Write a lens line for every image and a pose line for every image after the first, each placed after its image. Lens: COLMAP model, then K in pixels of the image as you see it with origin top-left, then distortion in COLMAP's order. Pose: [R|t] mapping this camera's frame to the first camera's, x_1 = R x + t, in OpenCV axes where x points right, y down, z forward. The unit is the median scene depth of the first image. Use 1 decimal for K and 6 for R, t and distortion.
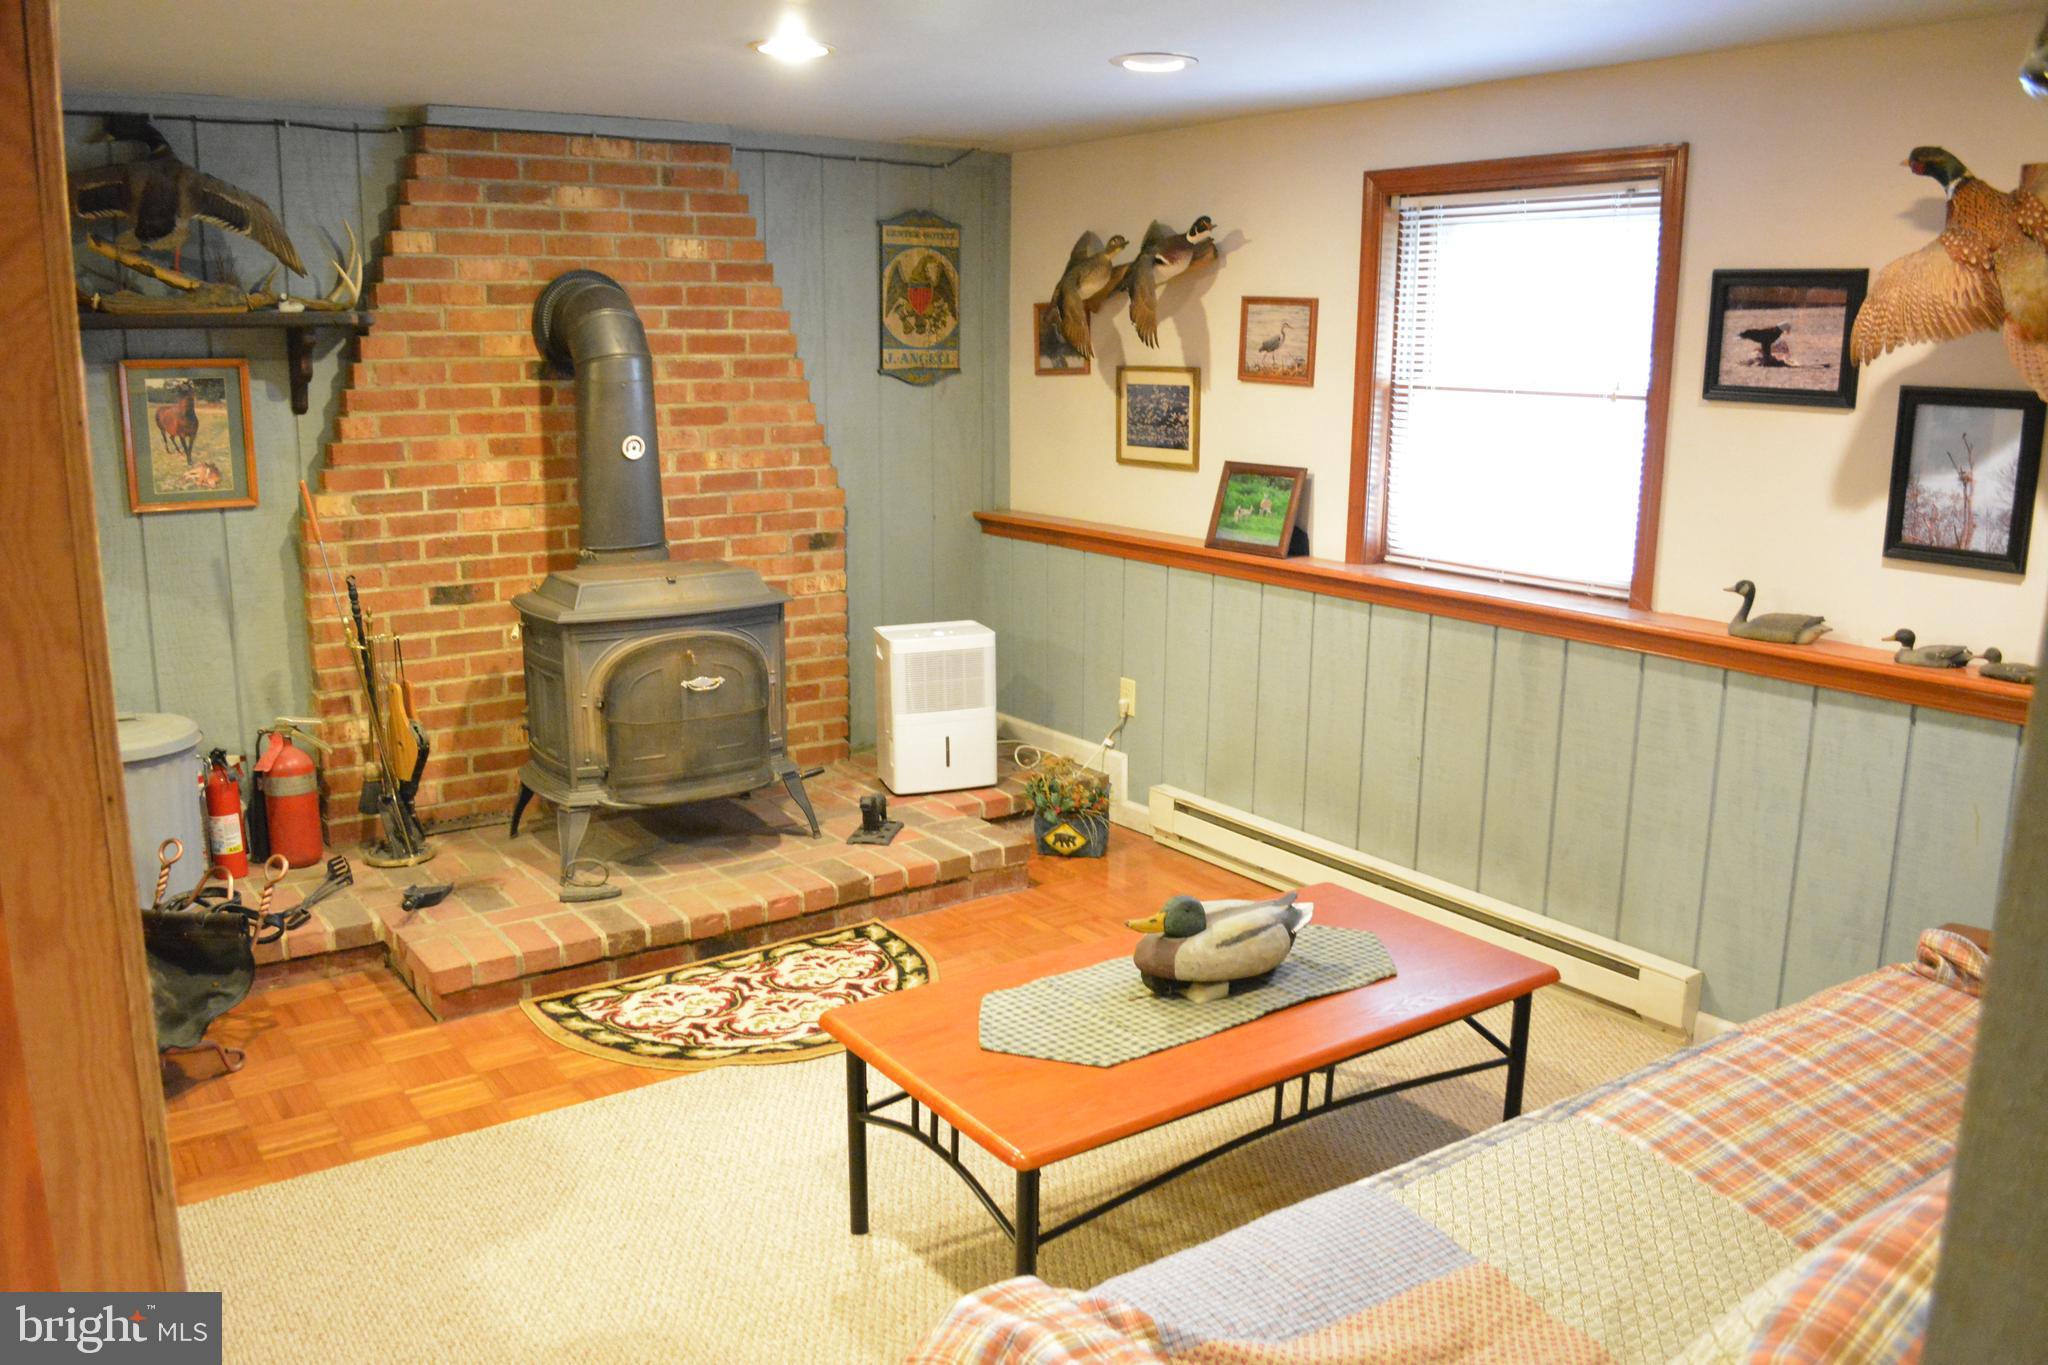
lens RADIAL K [[1608.1, 0, 1027.7], [0, 1608.1, 675.1], [0, 0, 1]] dist [-0.088435, 0.018115]
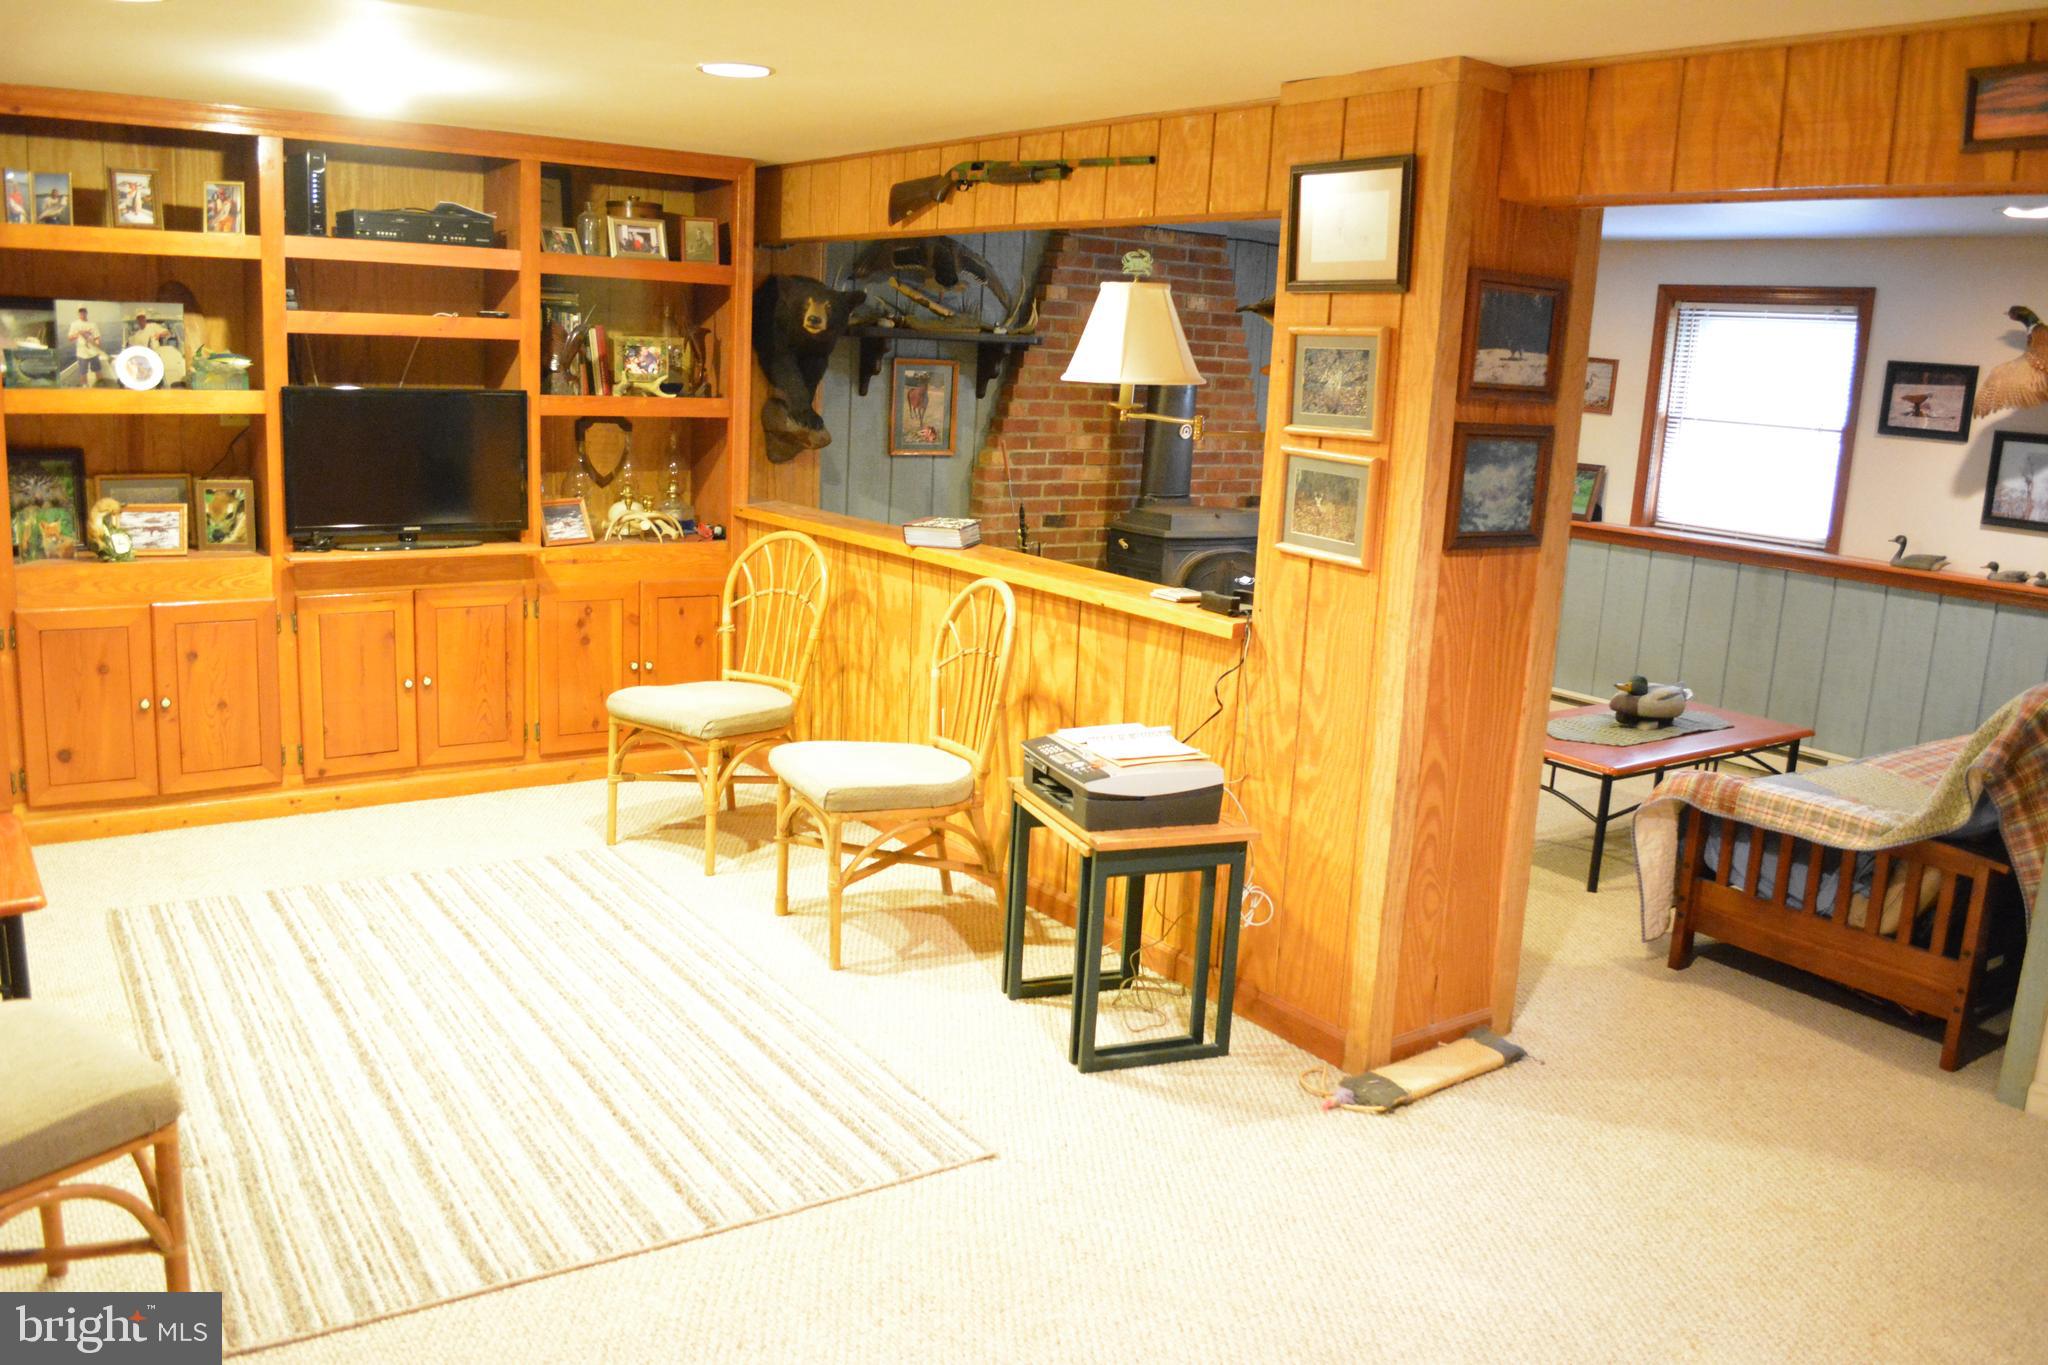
lens RADIAL K [[1608.1, 0, 1027.7], [0, 1608.1, 675.1], [0, 0, 1]] dist [-0.088435, 0.018115]
pose [[0.998955, 0.040155, 0.021815, -0.438786], [-0.039996, 0.999171, -0.007640, 0.117284], [-0.022104, 0.006759, 0.999733, -0.580355]]
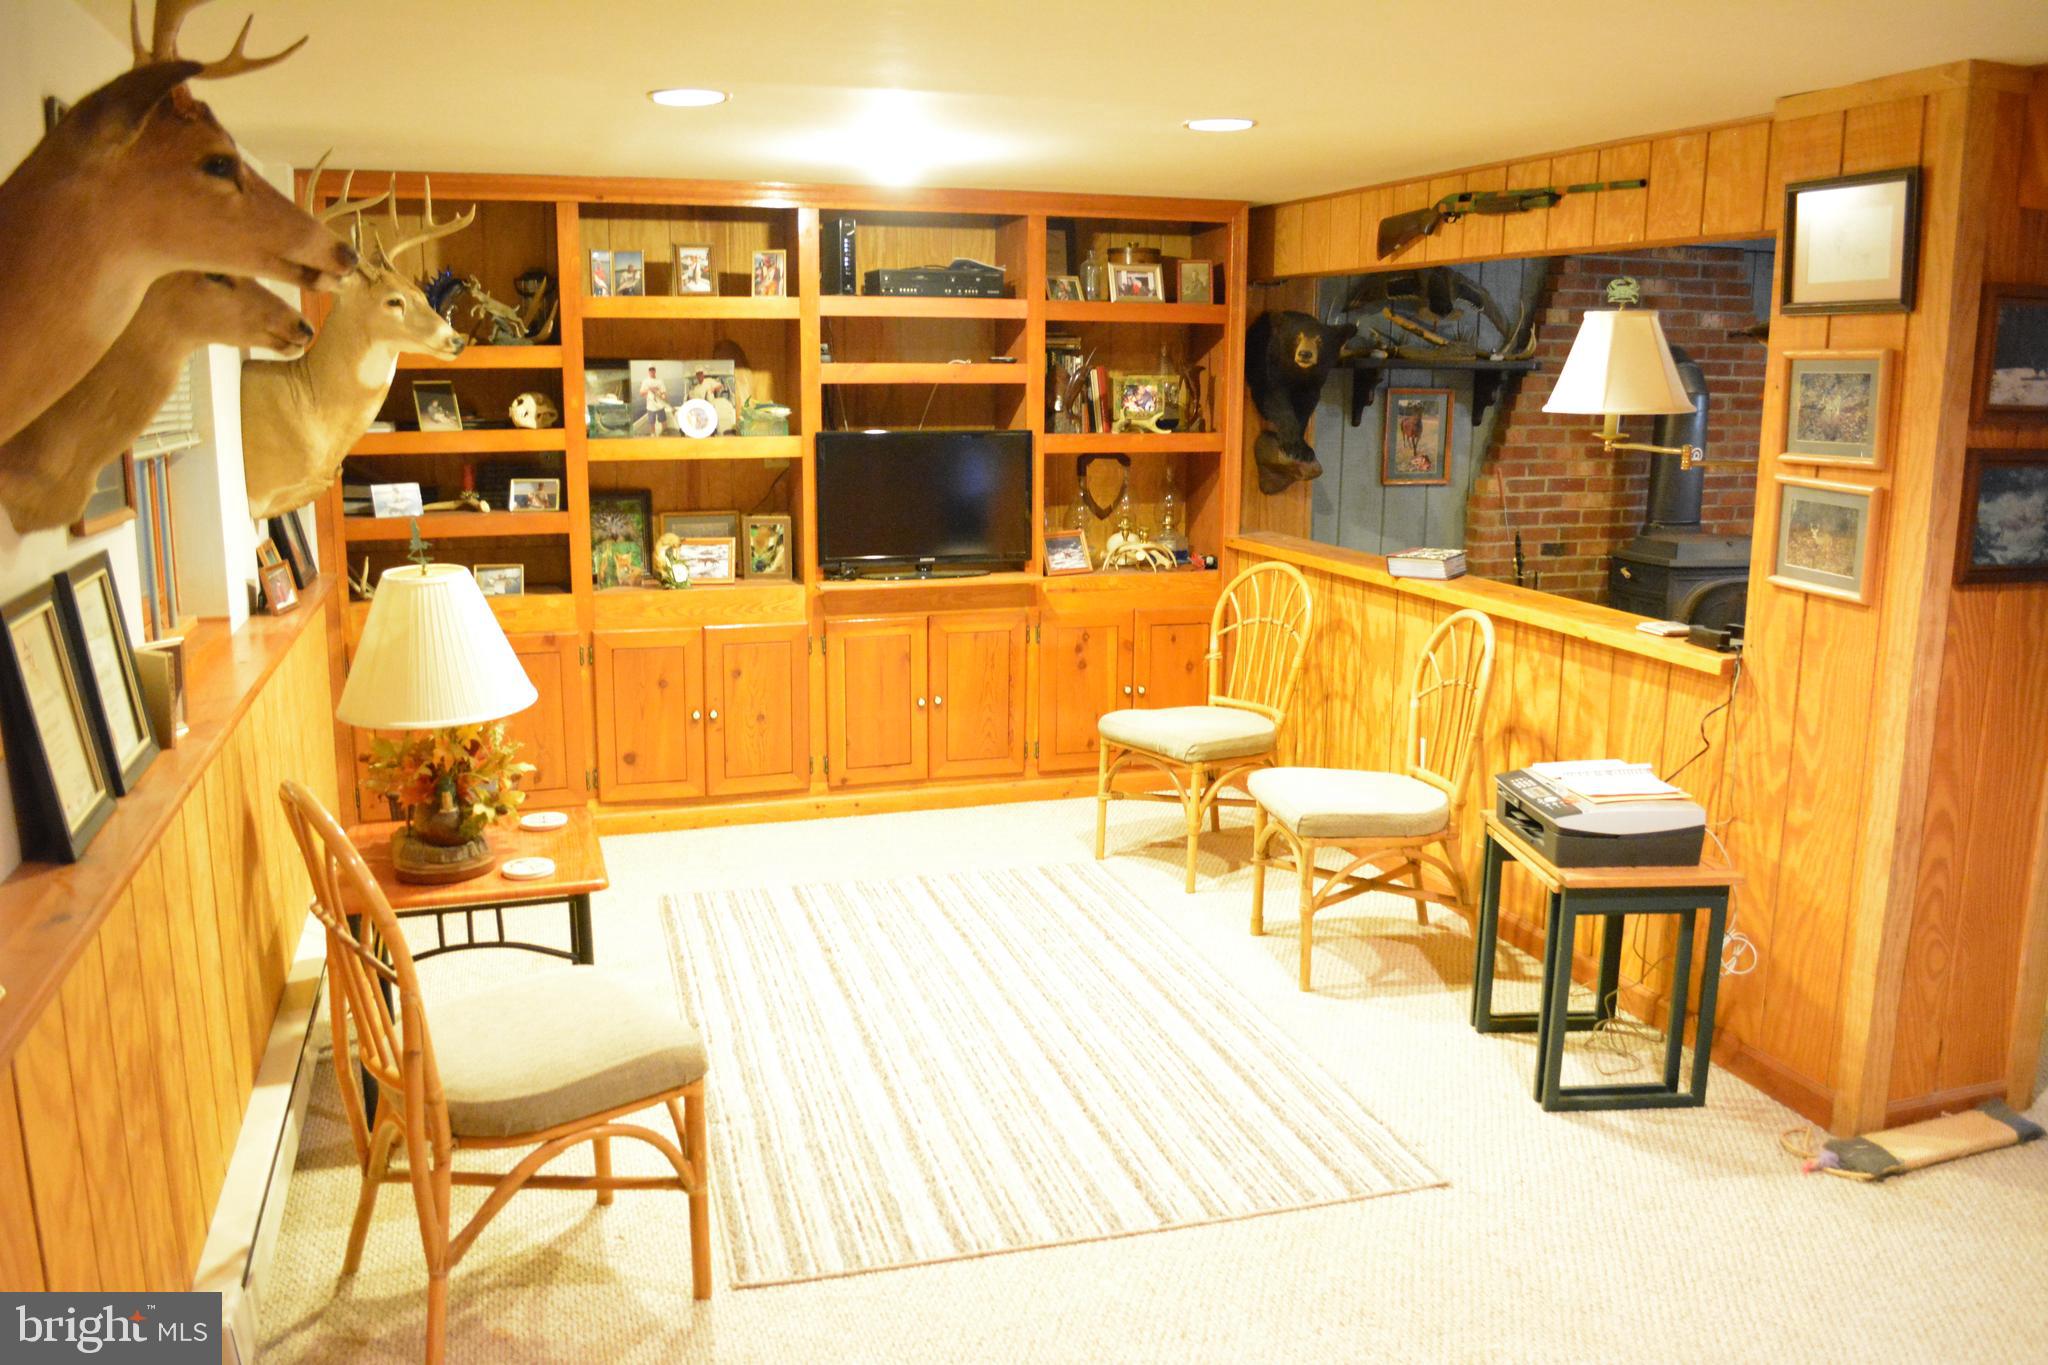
lens RADIAL K [[1608.1, 0, 1027.7], [0, 1608.1, 675.1], [0, 0, 1]] dist [-0.088435, 0.018115]
pose [[0.955758, 0.057564, -0.288468, -0.417916], [-0.062097, 0.998048, -0.006578, 0.114522], [0.287526, 0.024200, 0.957467, -0.608767]]
